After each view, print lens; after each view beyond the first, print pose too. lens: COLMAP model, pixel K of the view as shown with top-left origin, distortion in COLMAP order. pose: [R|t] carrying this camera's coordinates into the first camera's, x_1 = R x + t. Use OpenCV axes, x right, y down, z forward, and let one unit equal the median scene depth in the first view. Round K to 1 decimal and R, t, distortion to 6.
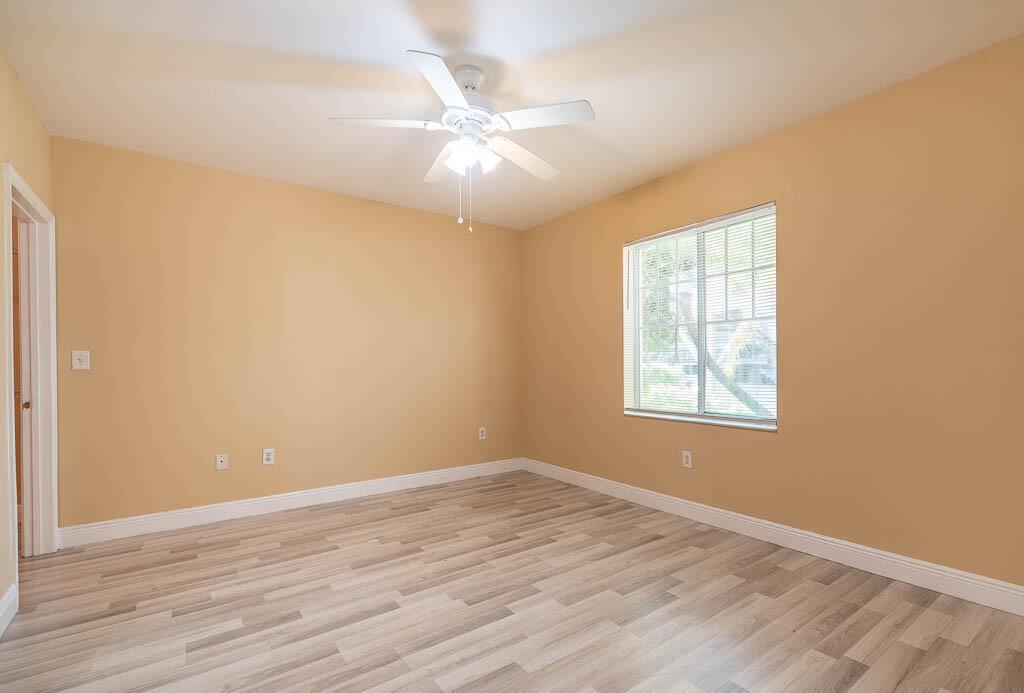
lens RADIAL K [[470.7, 0, 553.4], [0, 470.7, 372.2], [0, 0, 1]] dist [0.001819, 0.000058]
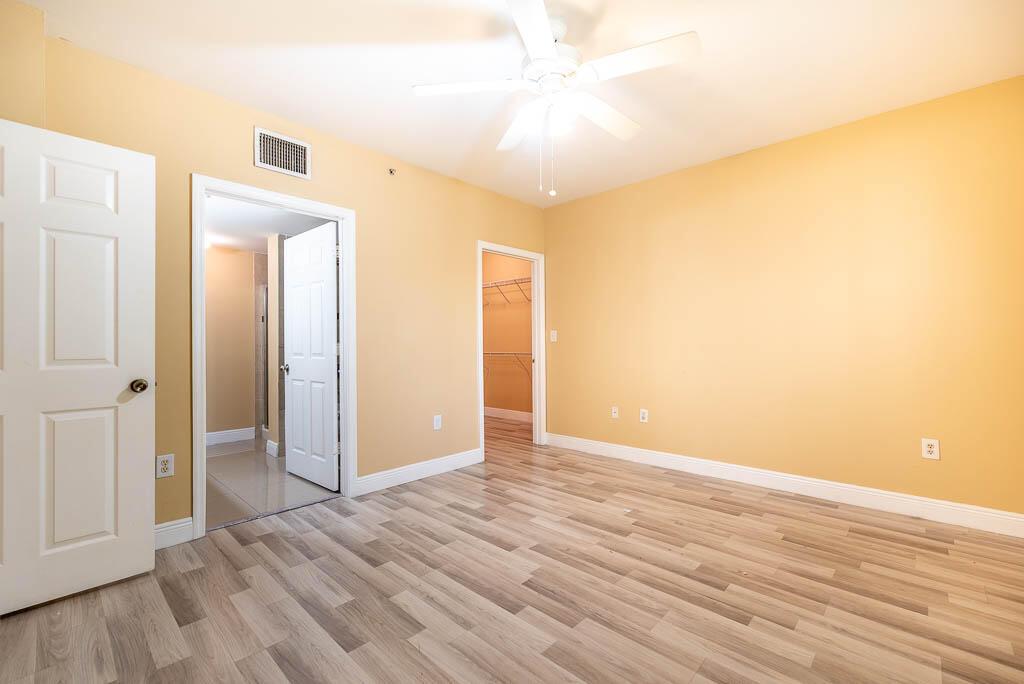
lens RADIAL K [[439.9, 0, 512.3], [0, 439.9, 339.4], [0, 0, 1]] dist [-0.000270, -0.000030]
pose [[0.145666, -0.003094, -0.989329, 0.547626], [-0.008235, 0.999957, -0.004340, -0.006642], [0.989300, 0.008779, 0.145634, 0.636273]]
